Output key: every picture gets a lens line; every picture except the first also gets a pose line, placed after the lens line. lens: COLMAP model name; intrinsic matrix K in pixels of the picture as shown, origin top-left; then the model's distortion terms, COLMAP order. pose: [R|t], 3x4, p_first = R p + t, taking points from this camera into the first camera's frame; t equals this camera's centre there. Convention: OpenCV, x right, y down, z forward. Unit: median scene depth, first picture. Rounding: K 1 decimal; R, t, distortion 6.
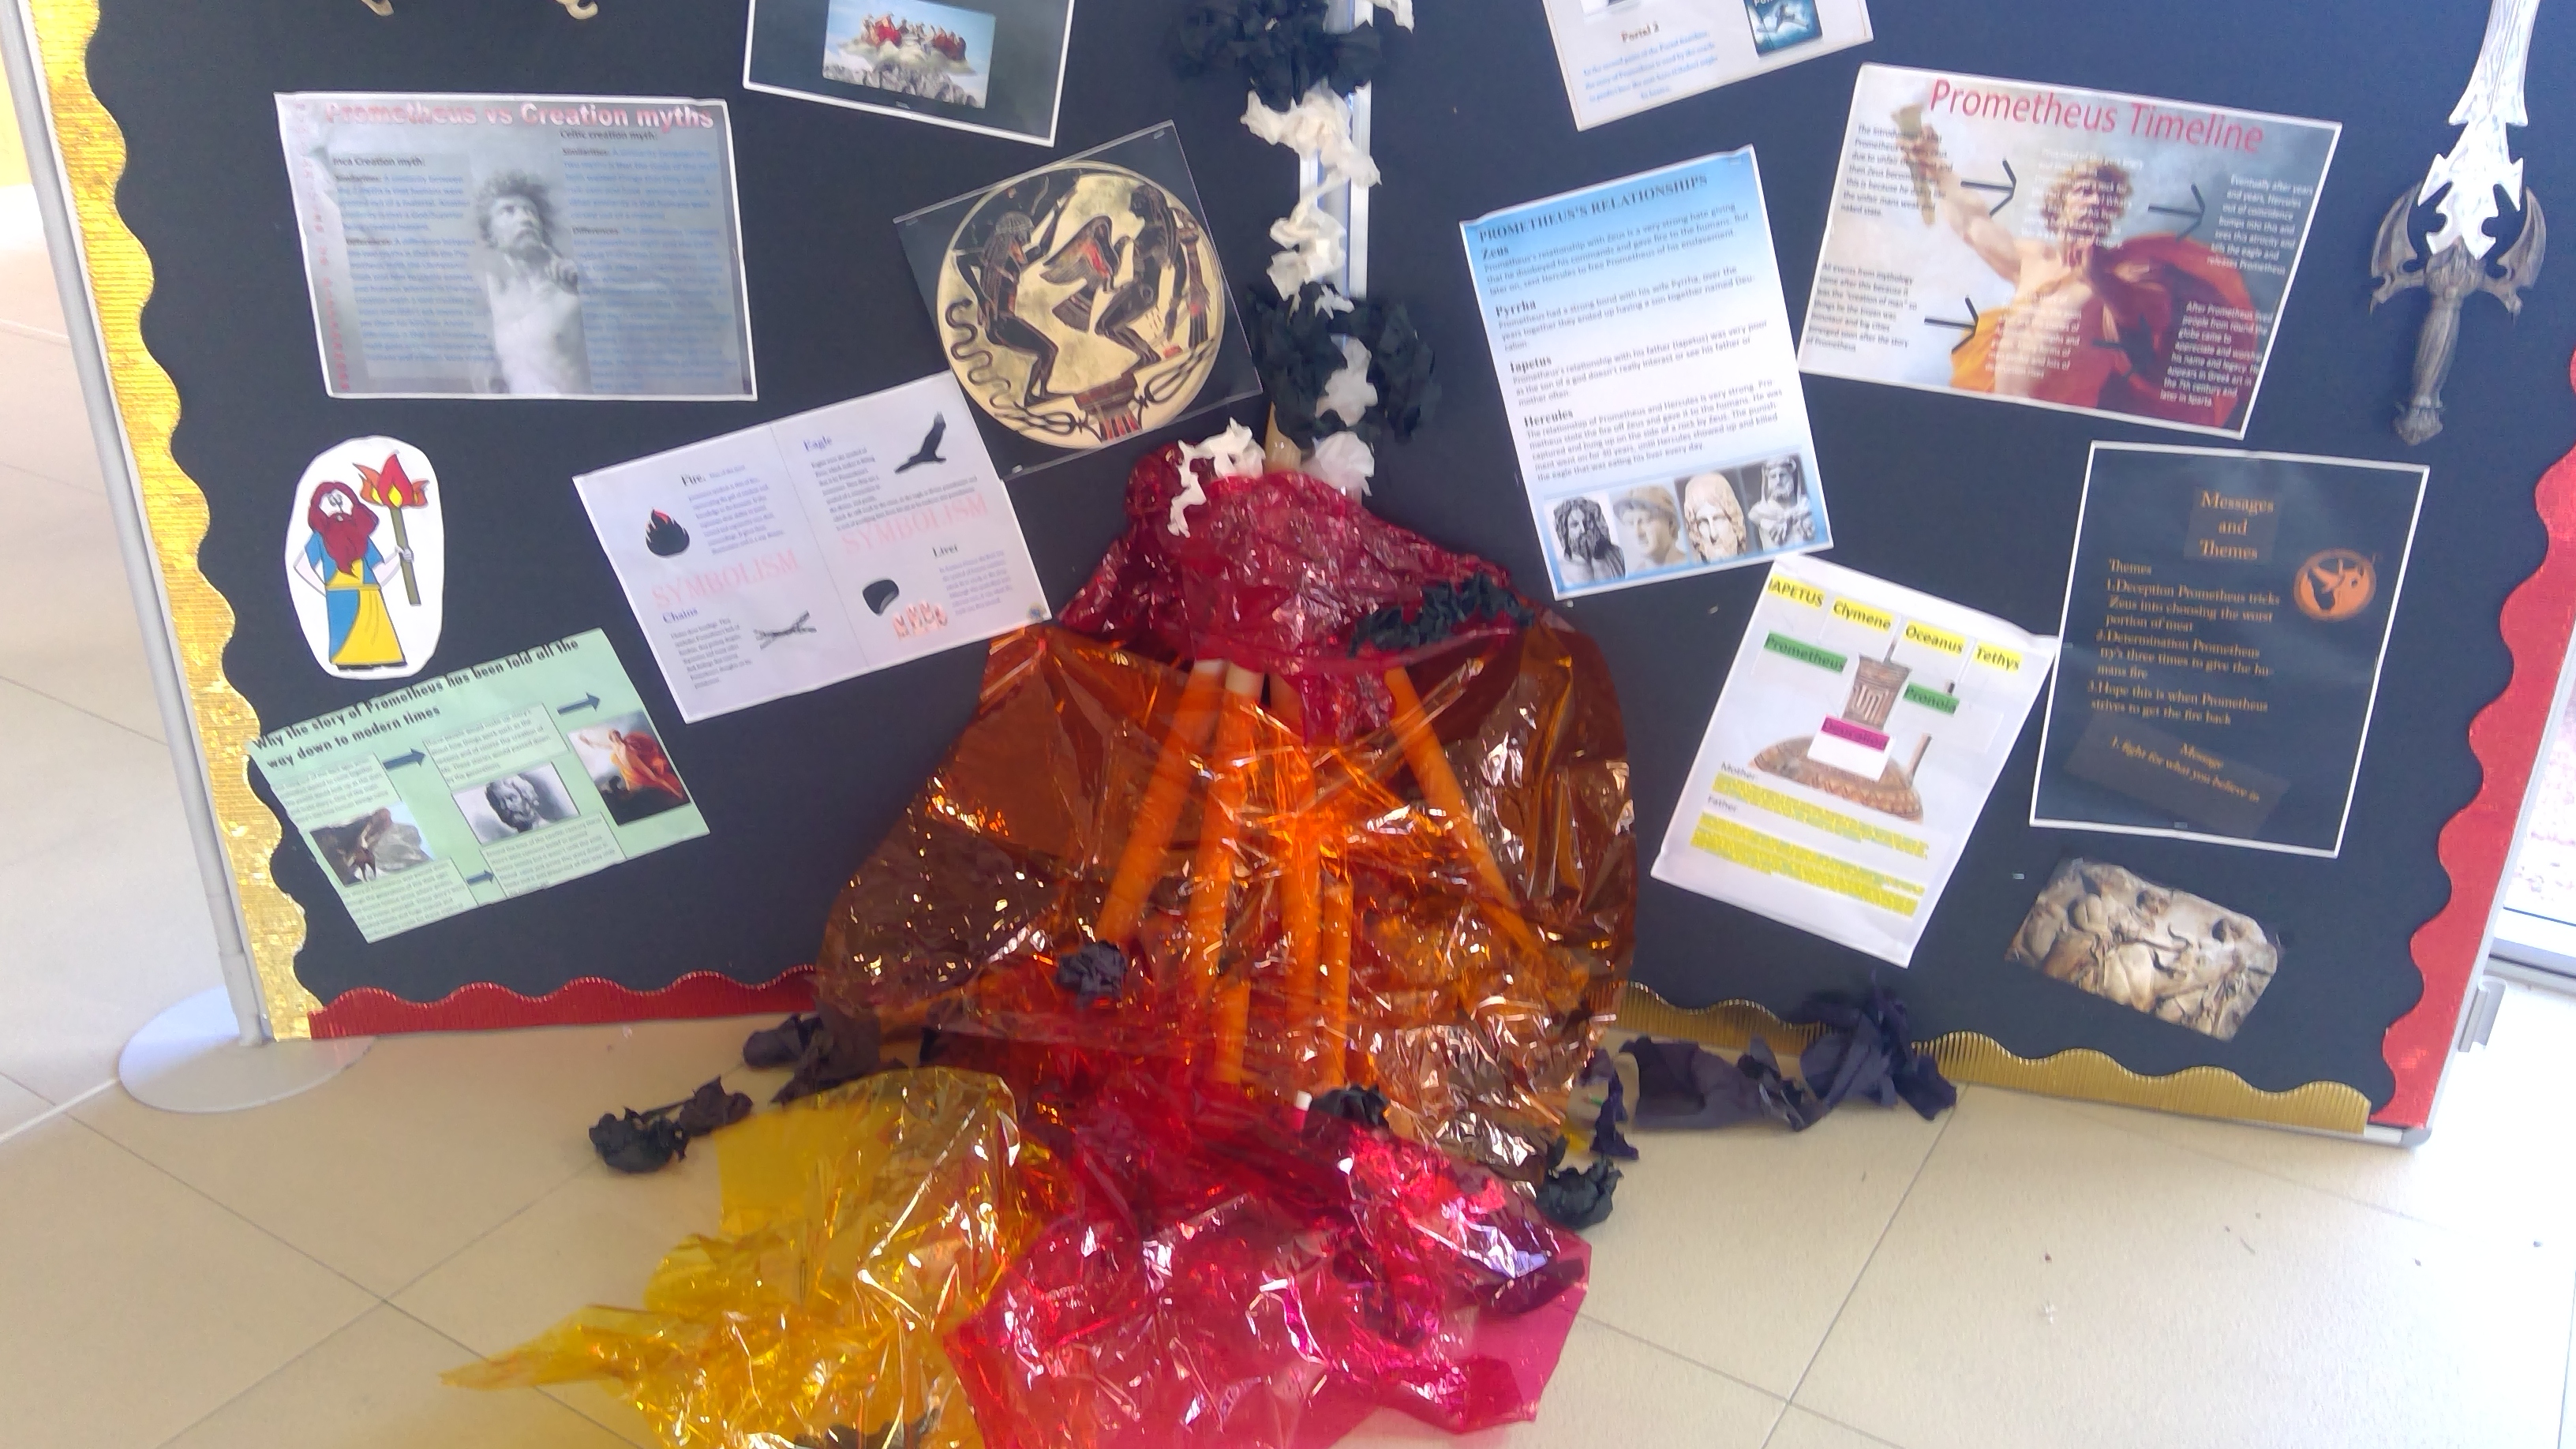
lens RADIAL K [[2120.6, 0, 1288.0], [0, 2120.6, 724.5], [0, 0, 1]] dist [0.143208, -0.276559]
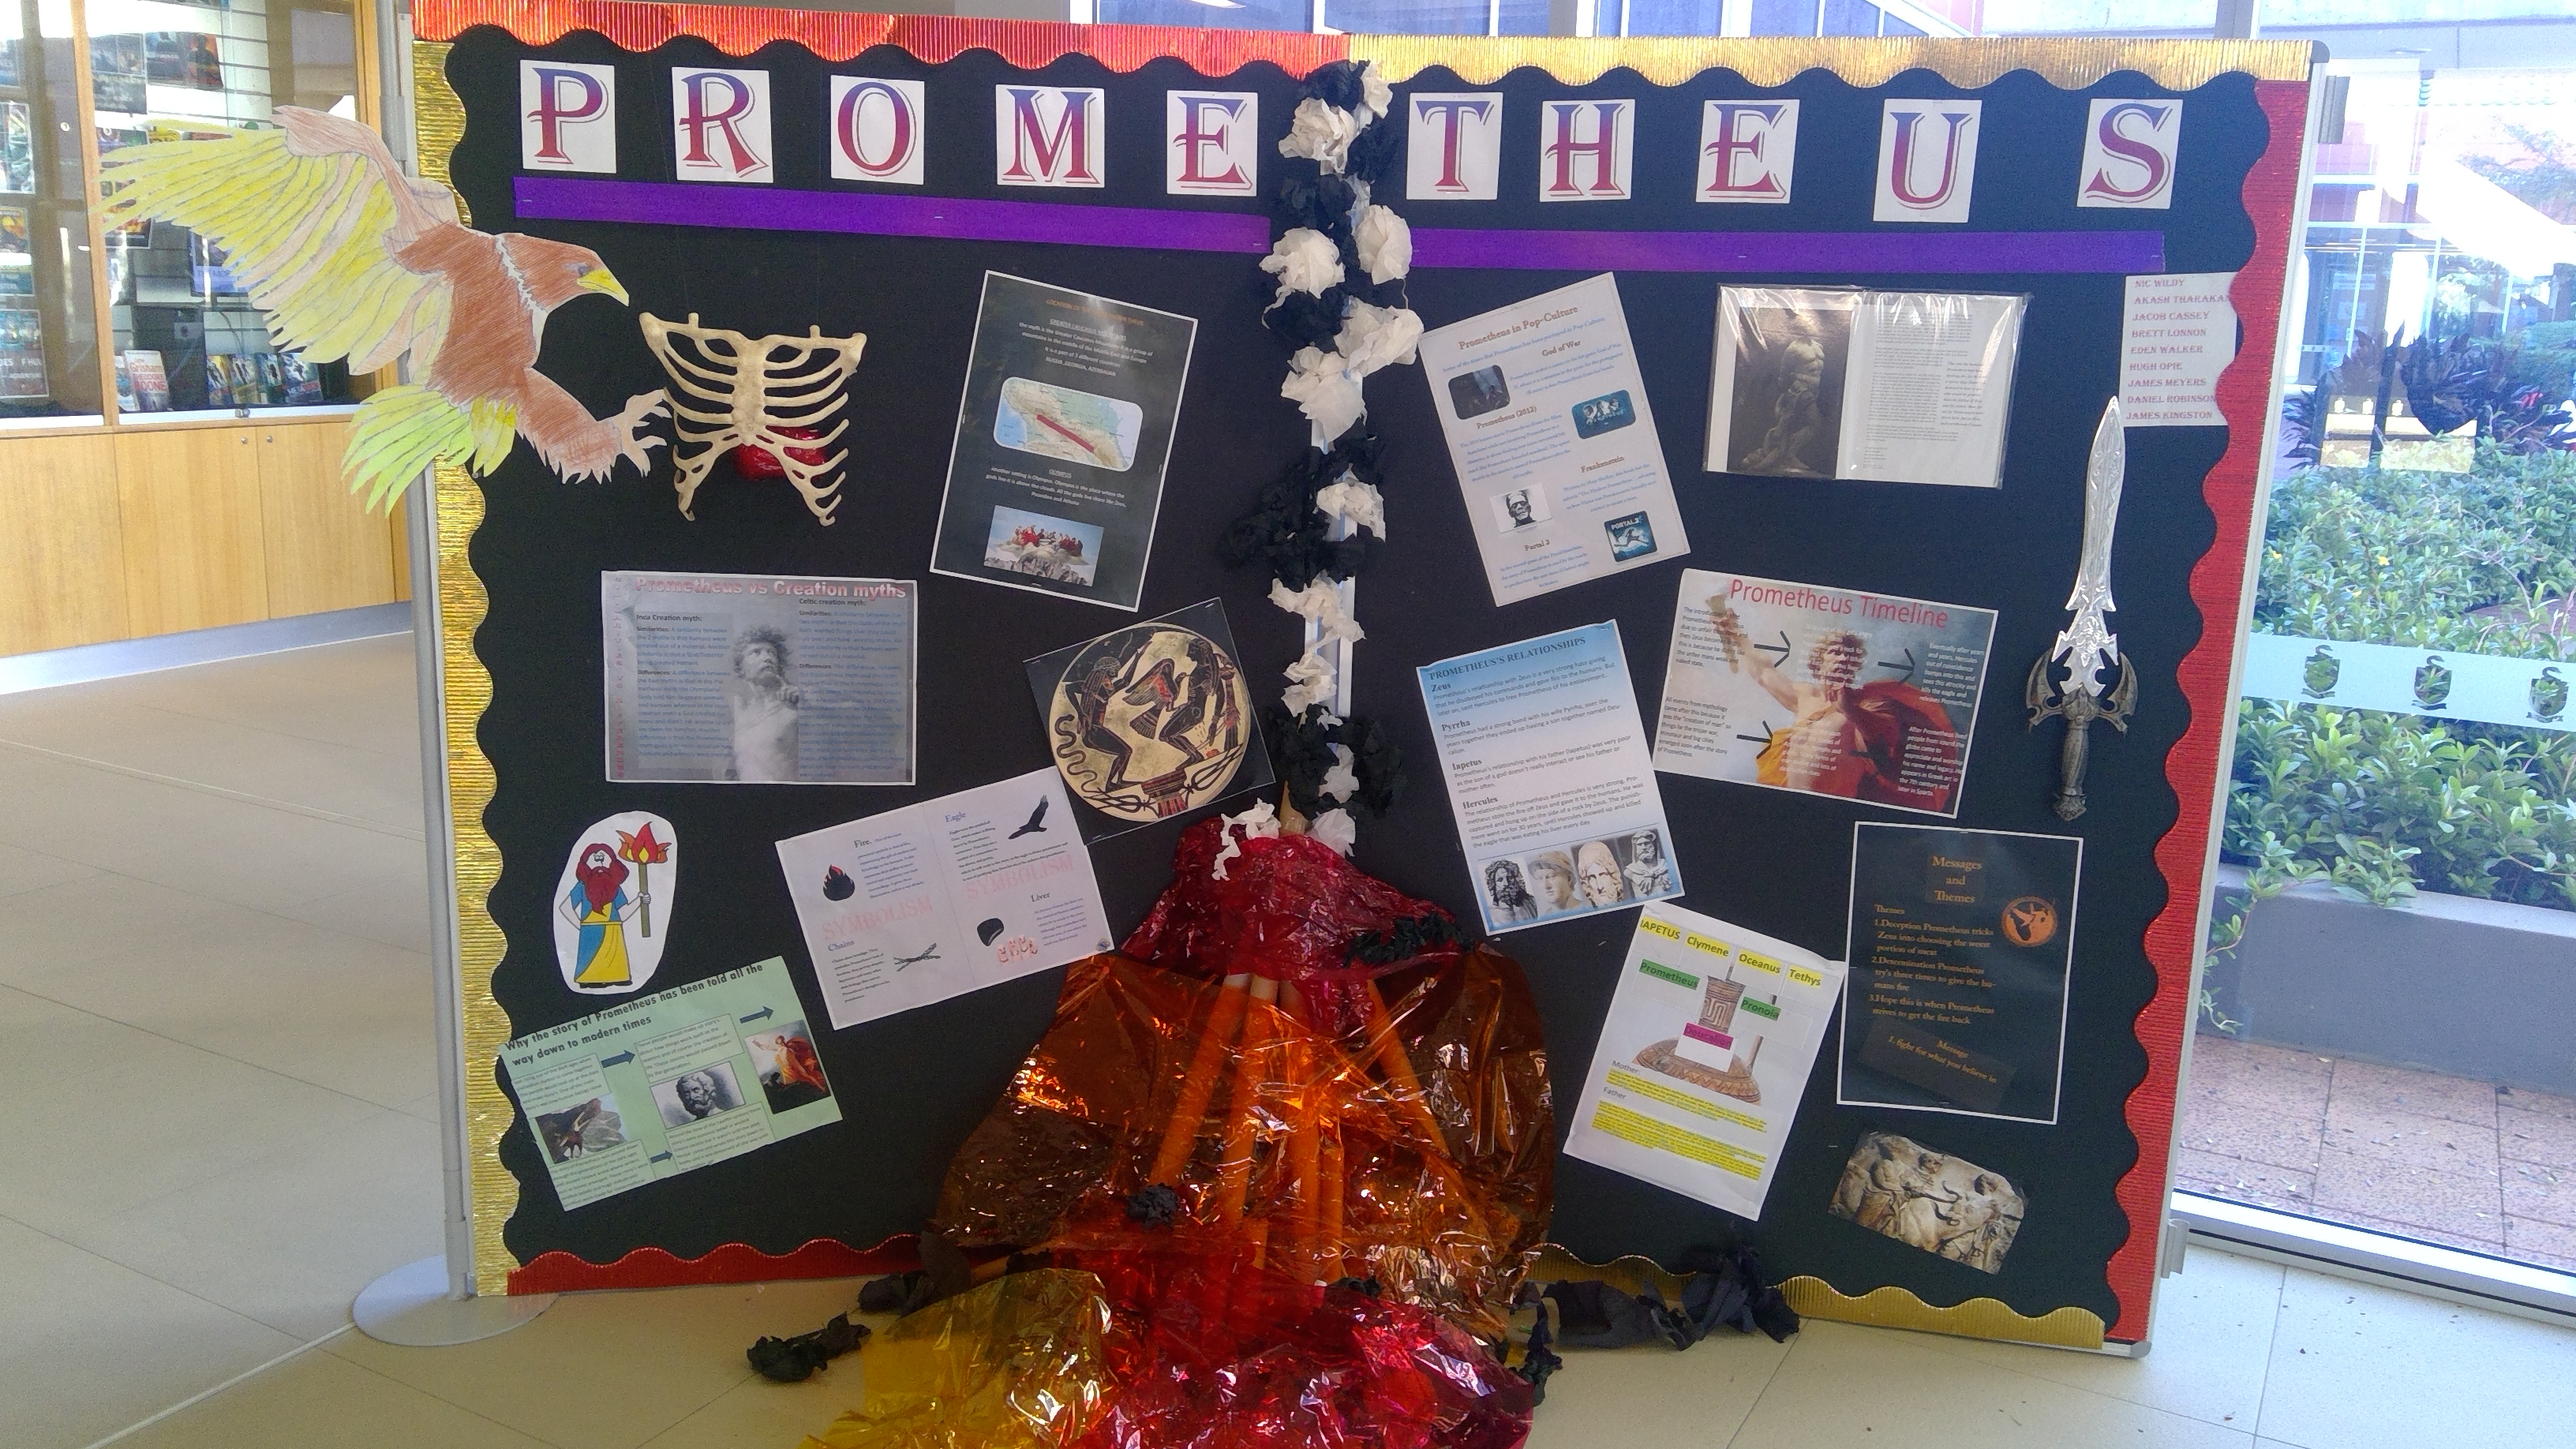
lens RADIAL K [[2106.0, 0, 1307.4], [0, 2106.0, 687.0], [0, 0, 1]] dist [0.139257, -0.273844]
pose [[0.997862, 0.011780, 0.064282, -0.082474], [0.003817, 0.971436, -0.237270, 0.112734], [-0.065241, 0.237008, 0.969315, -0.361007]]
